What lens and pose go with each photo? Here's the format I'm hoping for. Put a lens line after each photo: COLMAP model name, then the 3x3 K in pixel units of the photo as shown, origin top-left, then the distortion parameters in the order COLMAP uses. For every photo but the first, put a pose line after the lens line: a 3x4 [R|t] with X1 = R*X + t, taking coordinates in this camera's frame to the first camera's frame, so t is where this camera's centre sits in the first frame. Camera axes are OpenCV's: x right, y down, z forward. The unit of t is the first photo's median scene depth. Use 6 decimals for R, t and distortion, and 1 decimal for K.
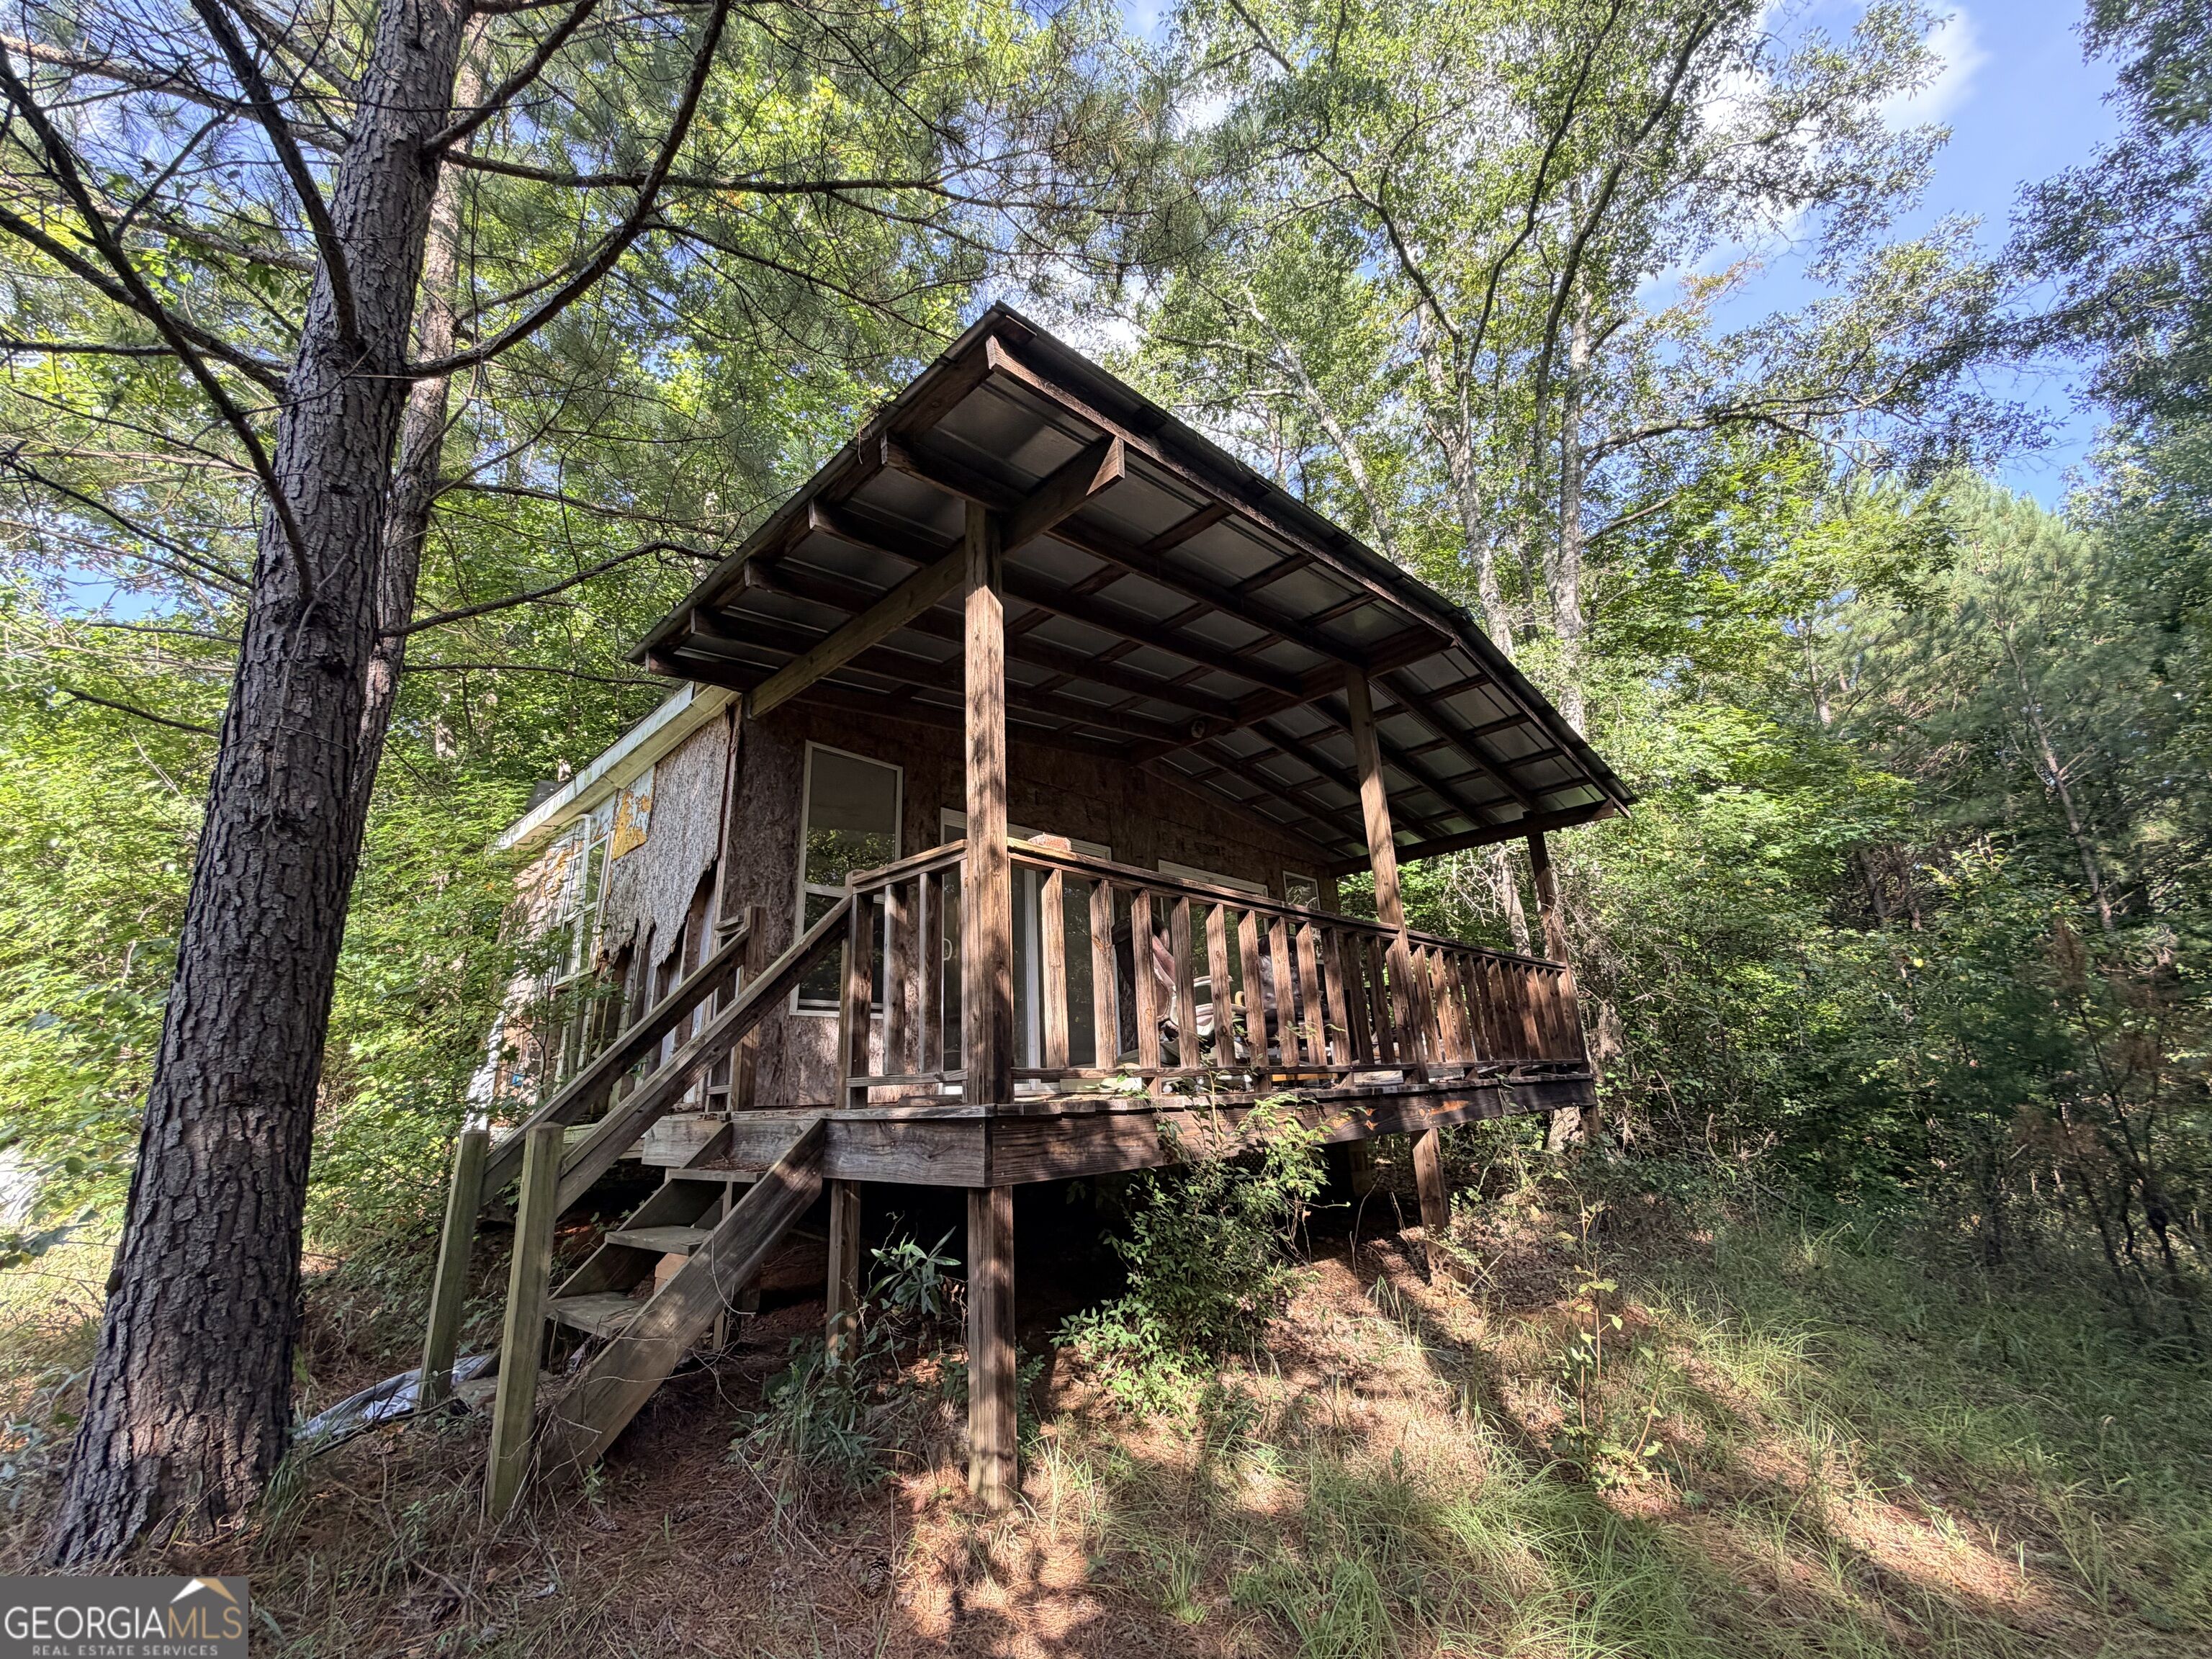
lens RADIAL K [[889.3, 0, 1094.2], [0, 889.3, 822.0], [0, 0, 1]] dist [-0.002404, 0.001760]
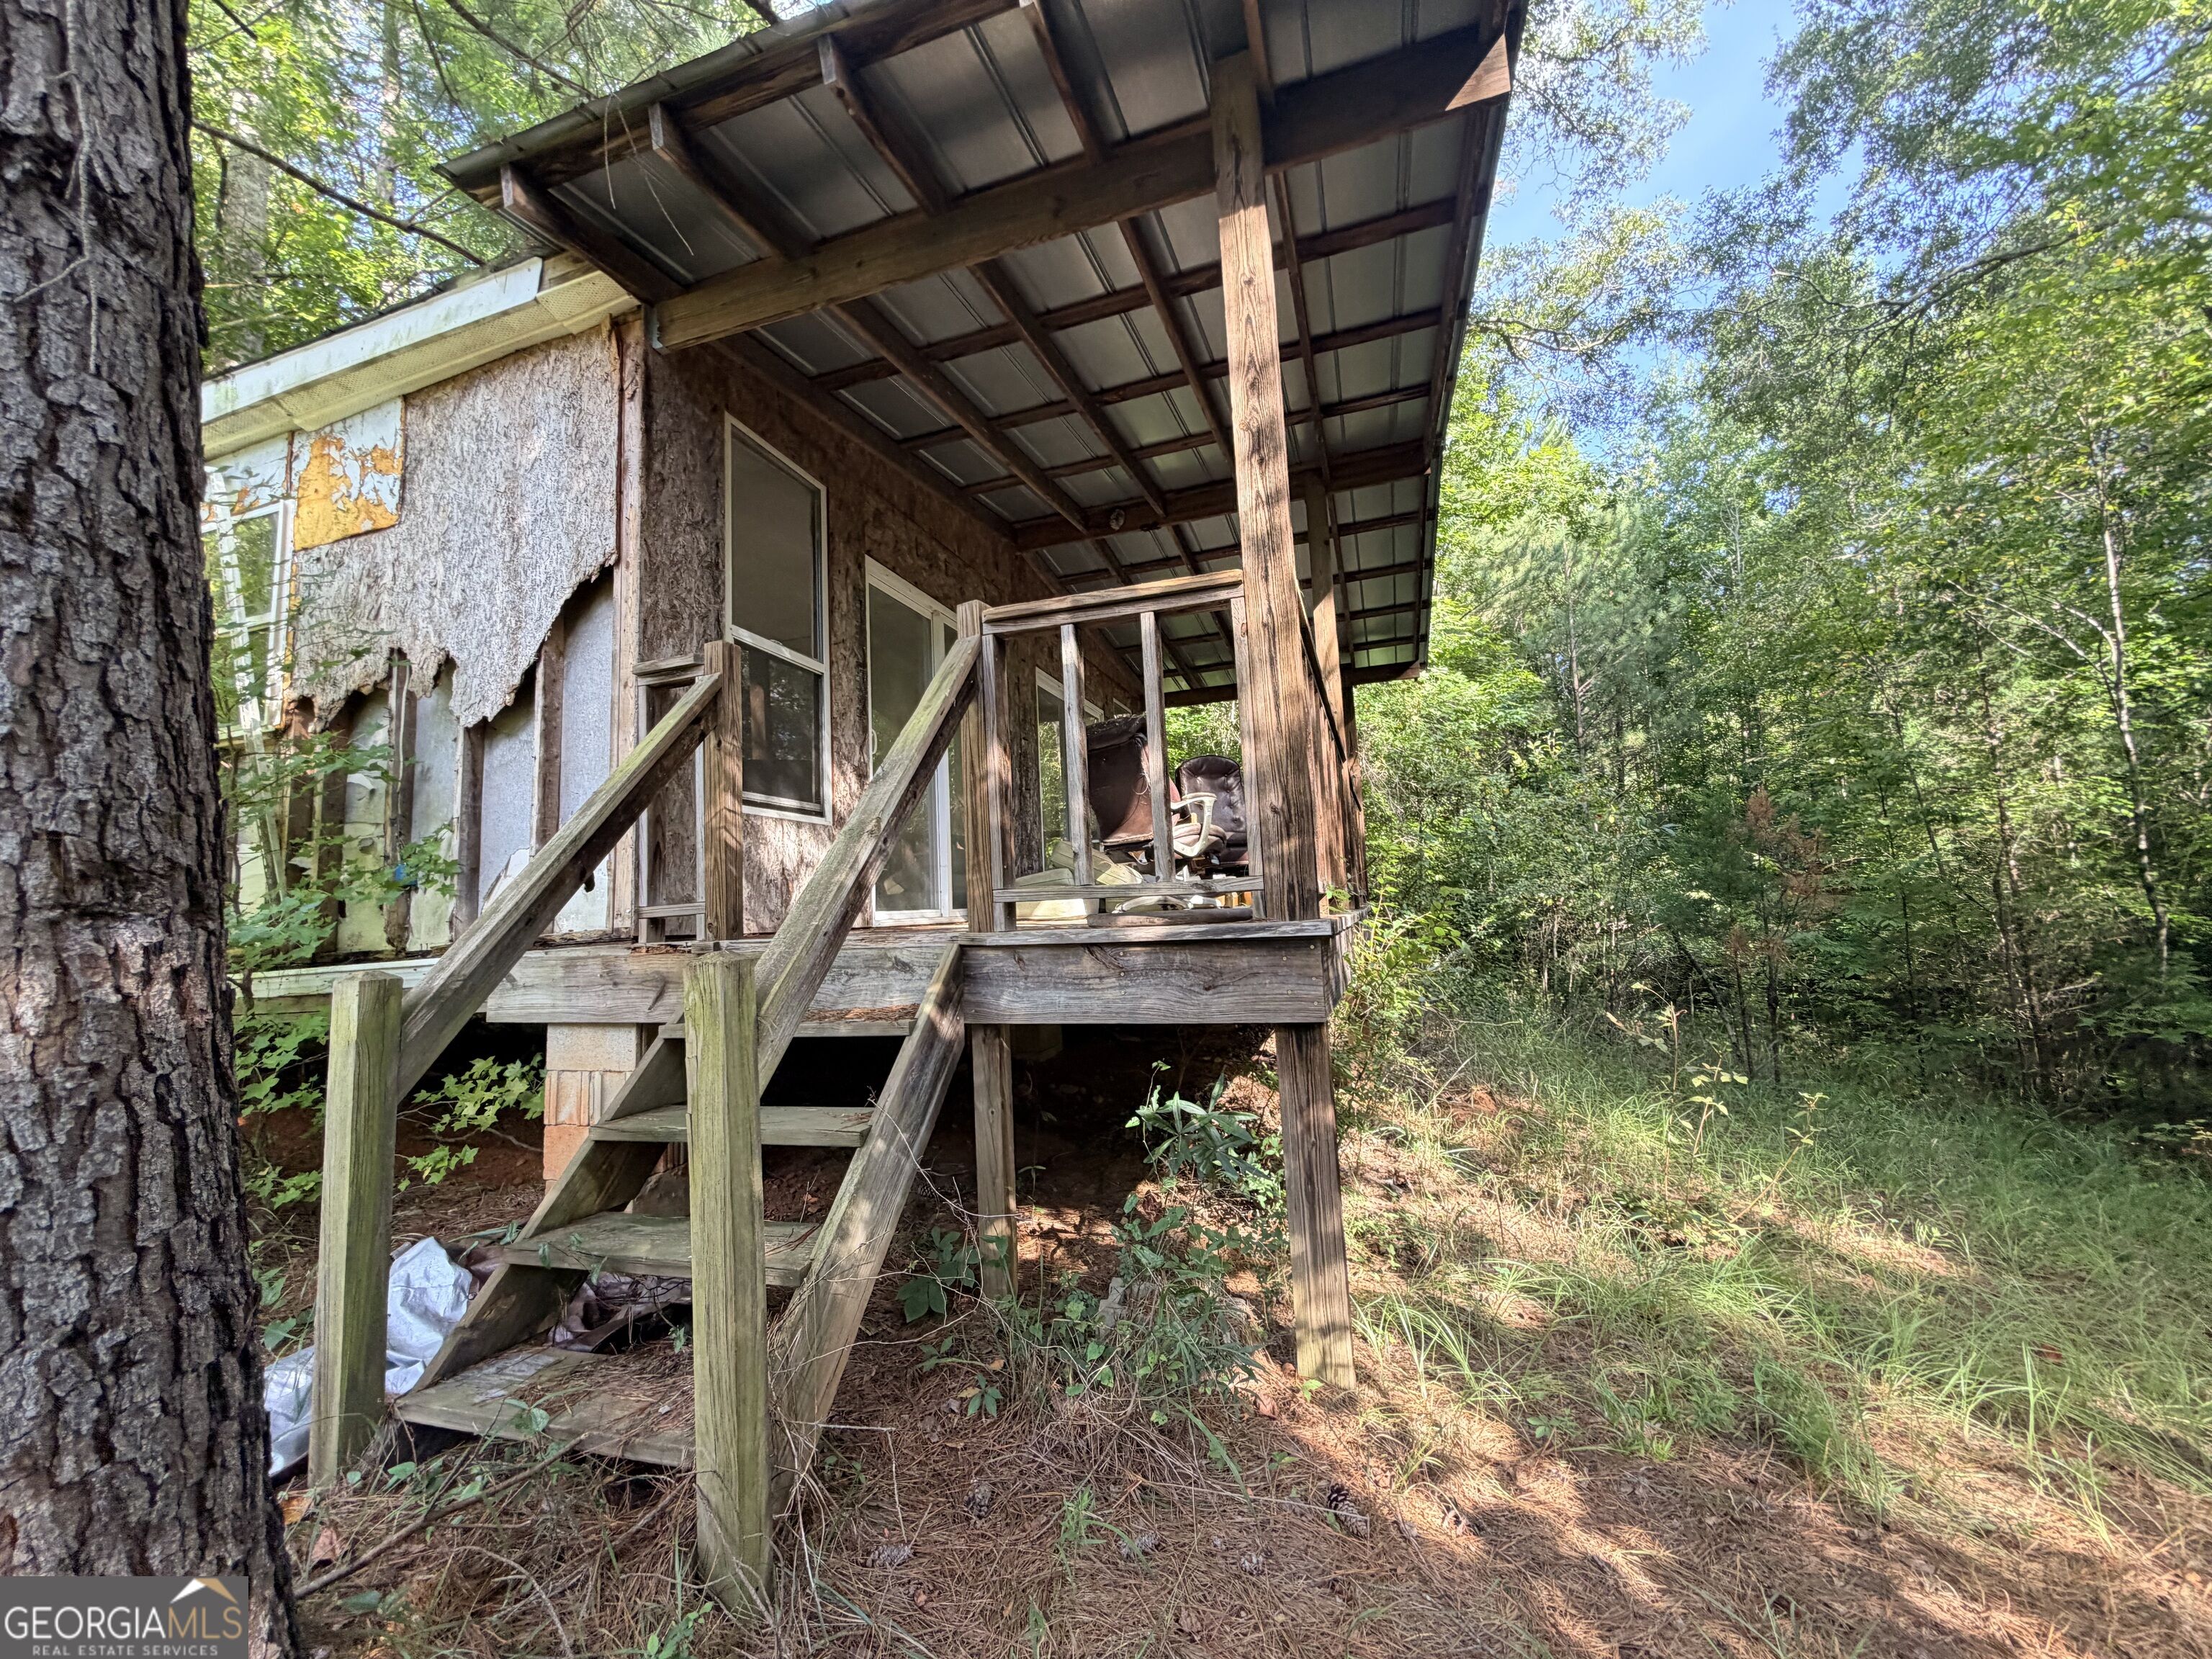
lens RADIAL K [[889.3, 0, 1107.3], [0, 889.3, 828.1], [0, 0, 1]] dist [-0.002404, 0.001760]
pose [[0.900915, 0.041847, 0.431974, -0.511173], [-0.119679, 0.980703, 0.154595, 0.118520], [-0.417169, -0.190975, 0.888537, 0.337289]]
